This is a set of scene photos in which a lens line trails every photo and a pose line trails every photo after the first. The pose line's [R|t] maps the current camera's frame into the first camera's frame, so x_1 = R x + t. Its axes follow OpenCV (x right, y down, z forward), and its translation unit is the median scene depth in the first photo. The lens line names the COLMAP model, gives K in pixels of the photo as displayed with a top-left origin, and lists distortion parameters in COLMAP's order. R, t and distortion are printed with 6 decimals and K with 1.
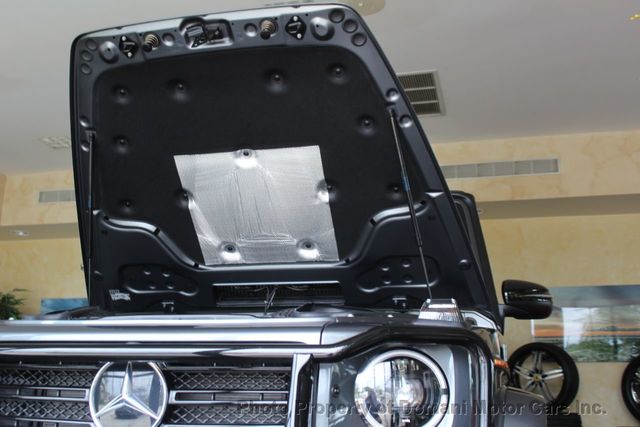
lens RADIAL K [[766.0, 0, 323.1], [0, 766.0, 211.9], [0, 0, 1]] dist [-0.068401, 0.000000]
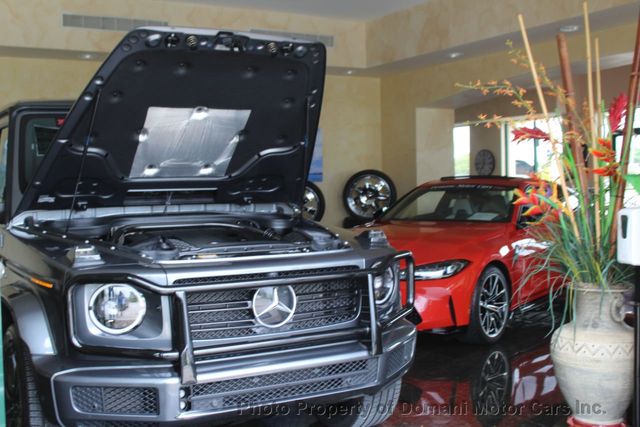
lens RADIAL K [[766.0, 0, 317.3], [0, 766.0, 213.2], [0, 0, 1]] dist [-0.068401, 0.000000]
pose [[0.723063, -0.054898, 0.688597, -0.902148], [-0.153599, 0.959104, 0.237752, -0.255257], [-0.673489, -0.277678, 0.685061, -0.148349]]
